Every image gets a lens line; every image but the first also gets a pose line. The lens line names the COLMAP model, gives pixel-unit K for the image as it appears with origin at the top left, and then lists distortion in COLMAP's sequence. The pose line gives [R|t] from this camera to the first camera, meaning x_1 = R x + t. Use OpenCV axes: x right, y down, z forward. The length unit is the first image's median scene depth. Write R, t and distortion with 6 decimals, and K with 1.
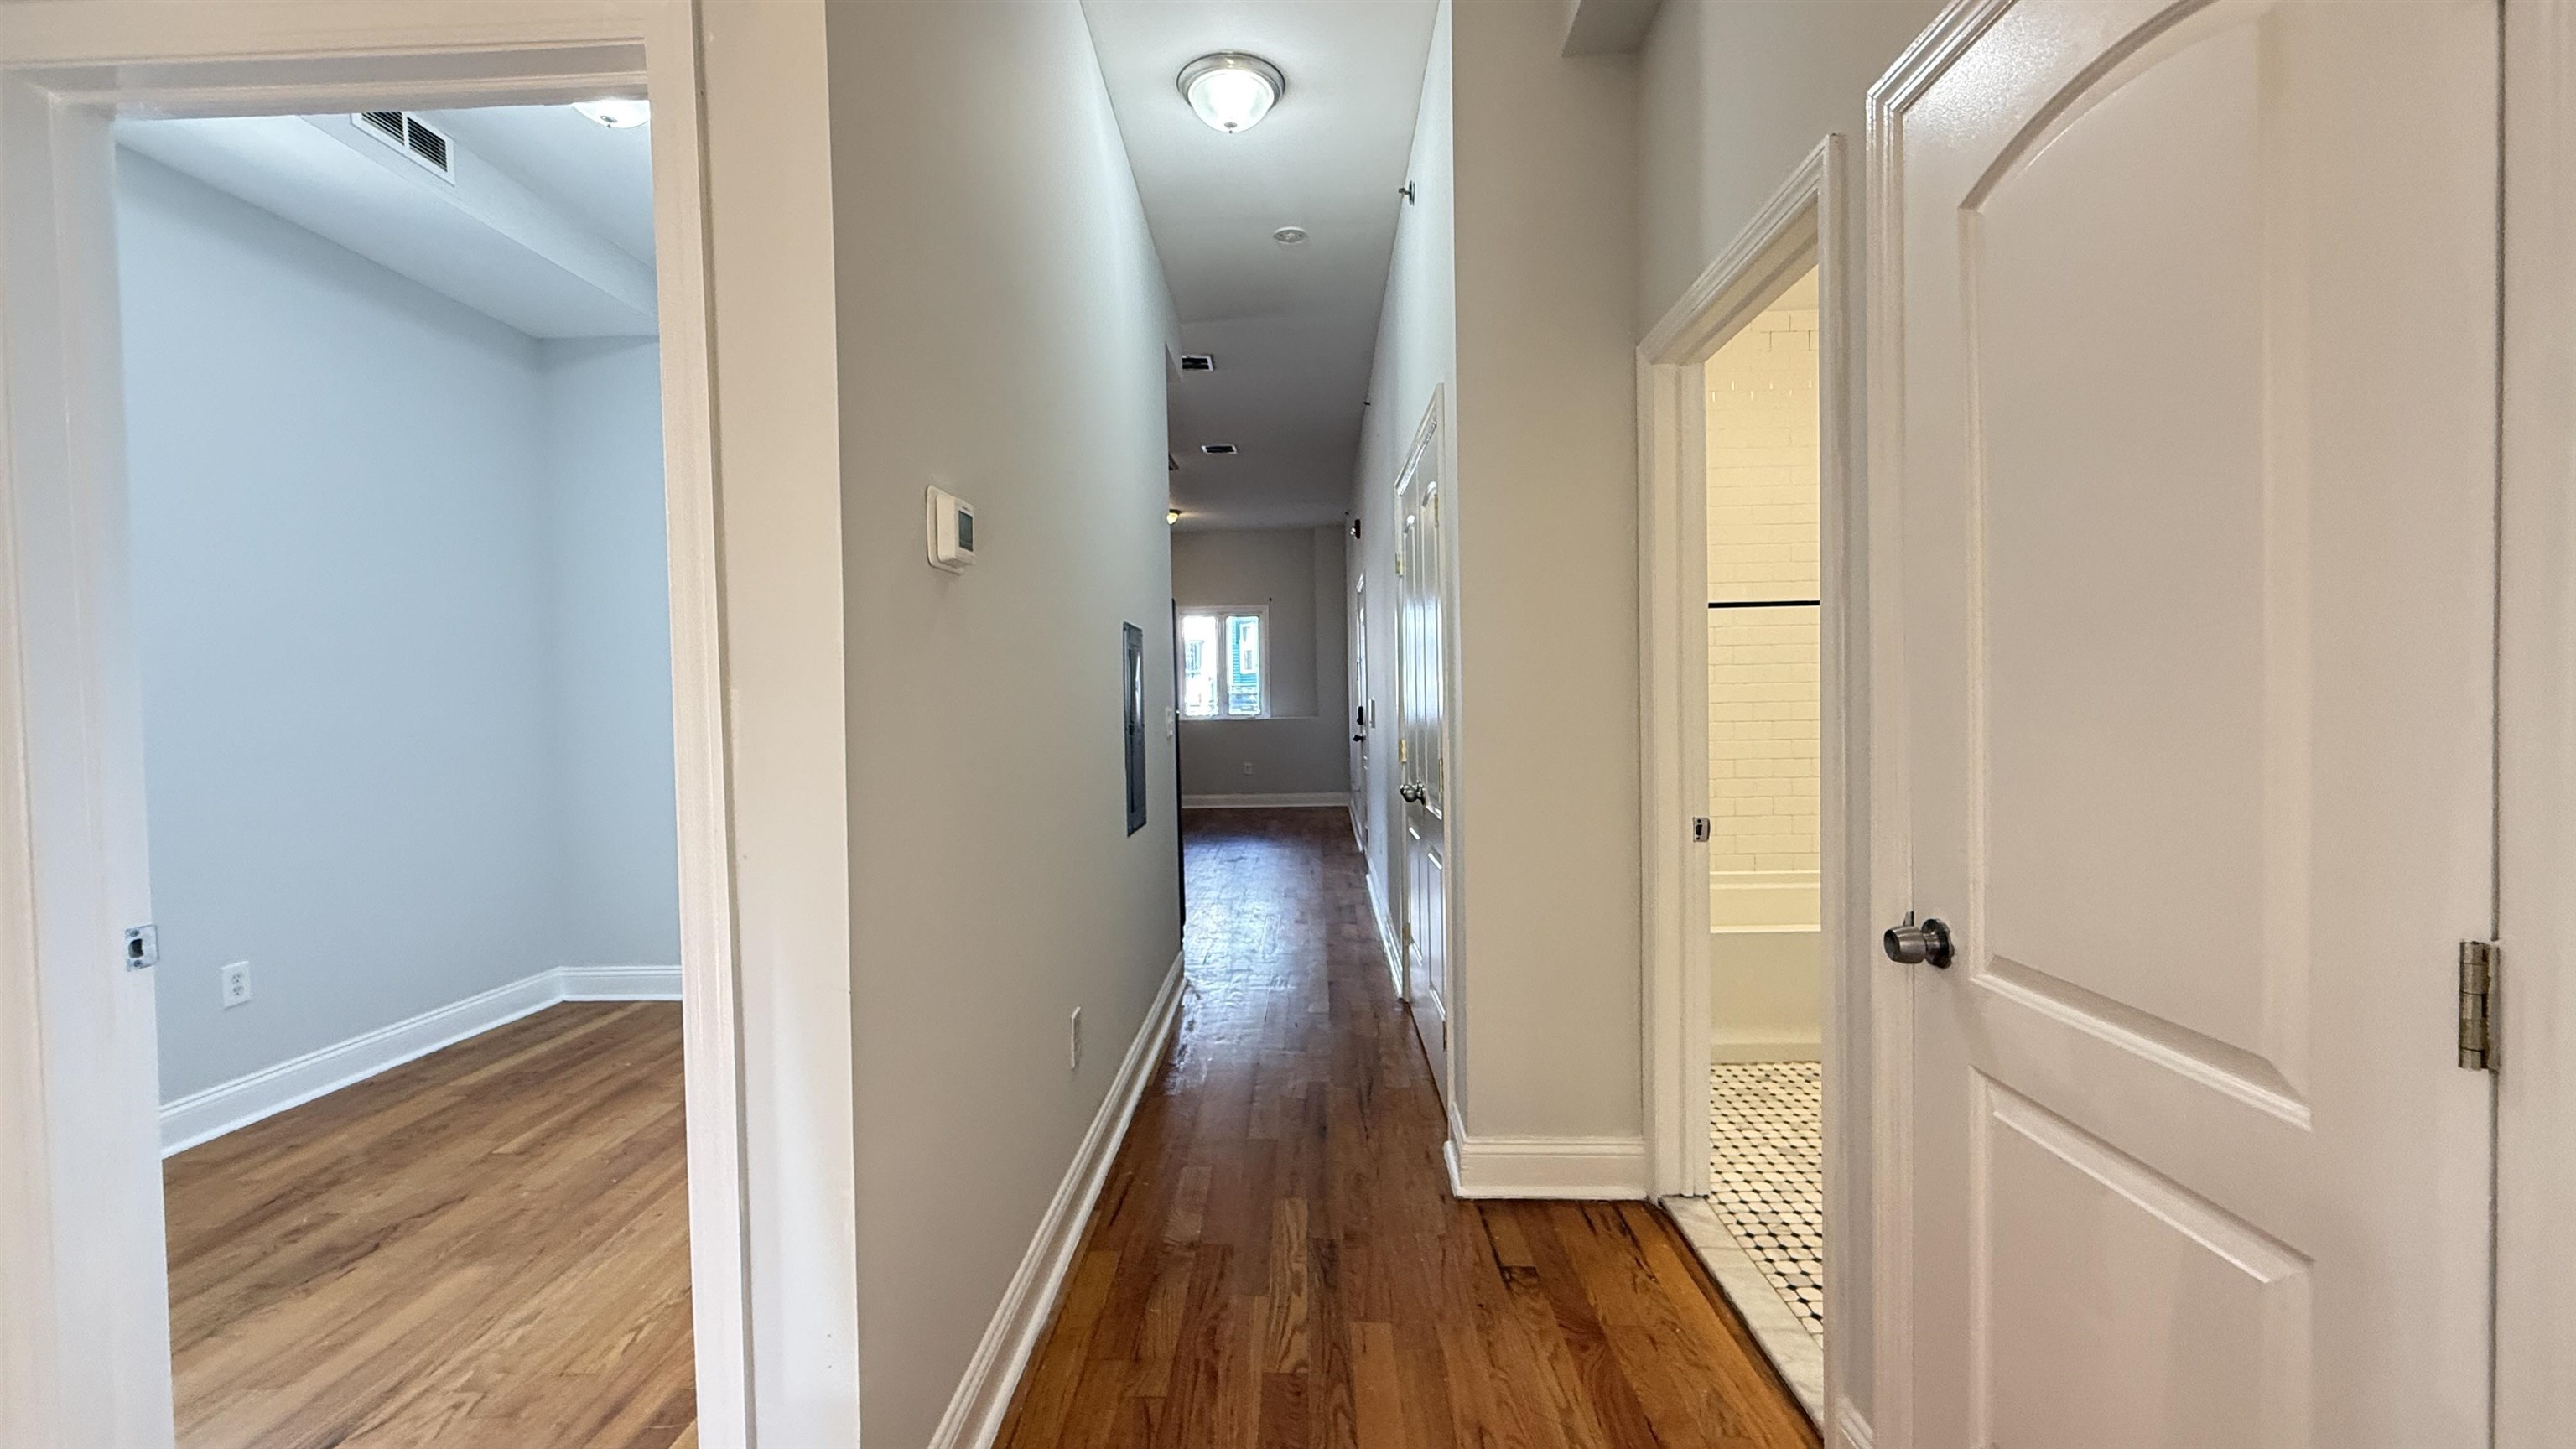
lens RADIAL K [[1027.3, 0, 1294.3], [0, 1027.3, 721.2], [0, 0, 1]] dist [-0.007482, 0.001170]
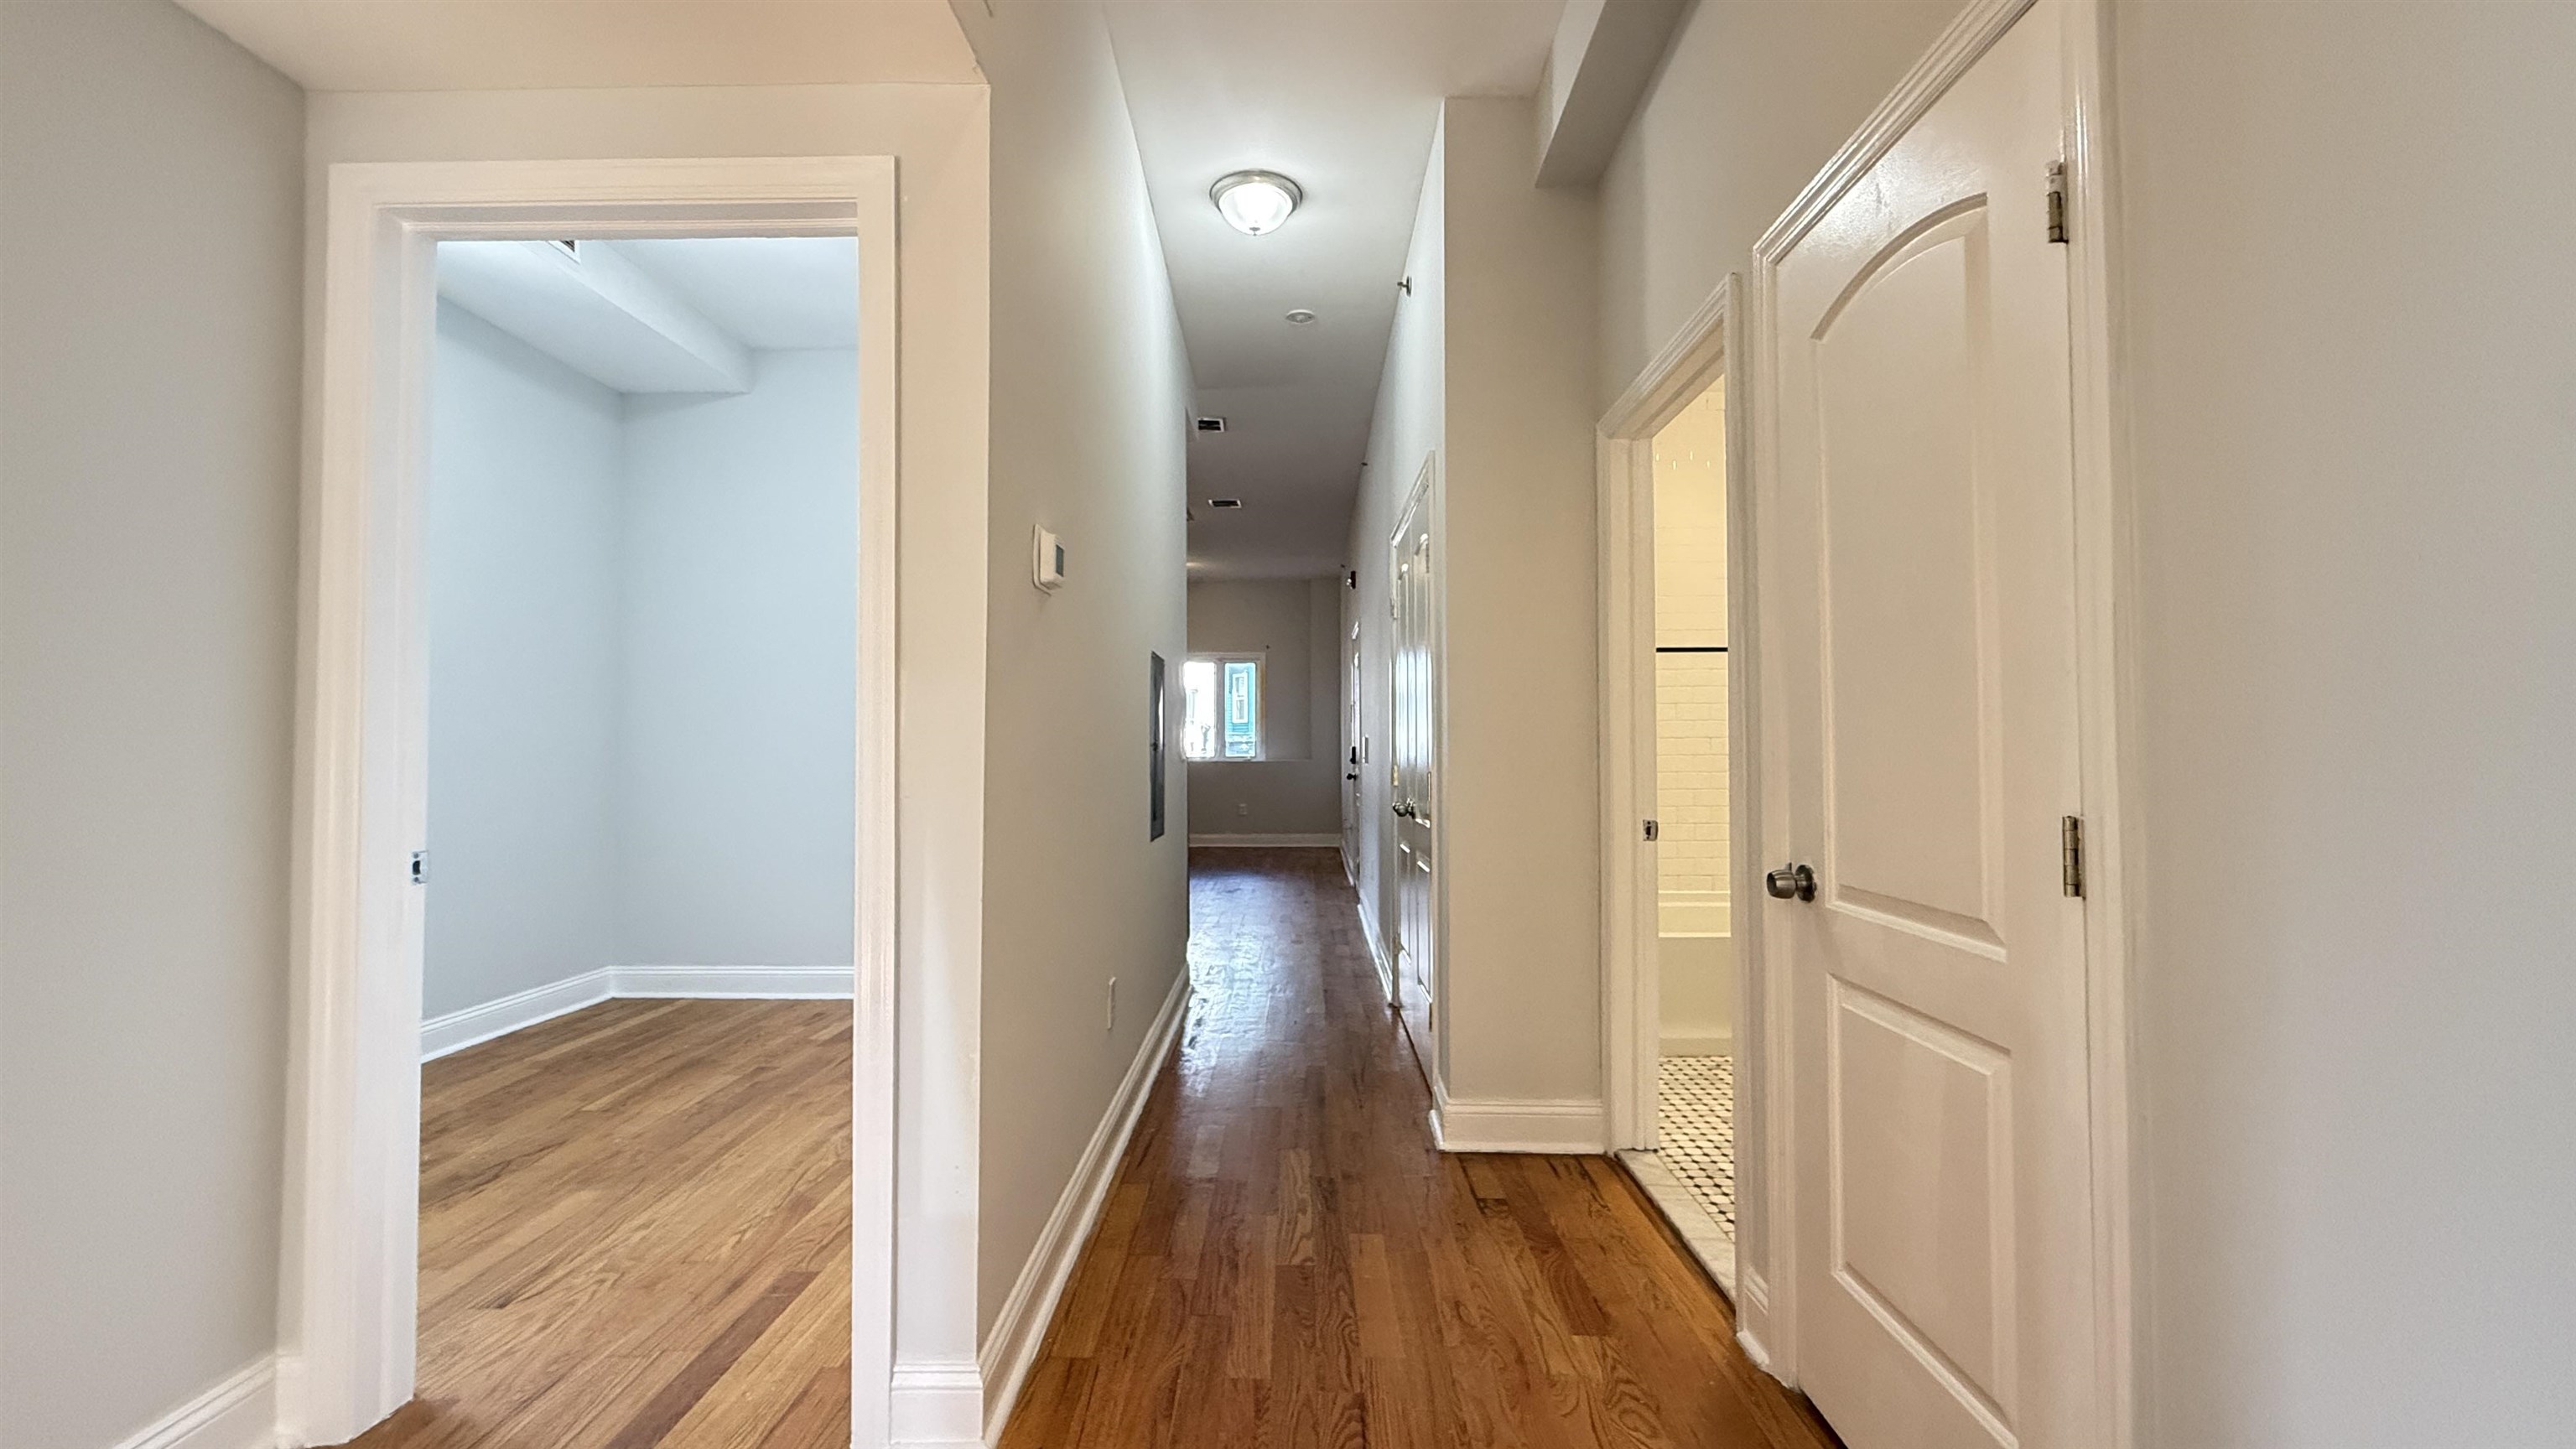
lens RADIAL K [[1027.3, 0, 1297.0], [0, 1027.3, 721.9], [0, 0, 1]] dist [-0.007482, 0.001170]
pose [[0.999782, 0.016622, 0.012673, -0.025034], [-0.015951, 0.998555, -0.051319, 0.050126], [-0.013508, 0.051106, 0.998602, -0.178425]]
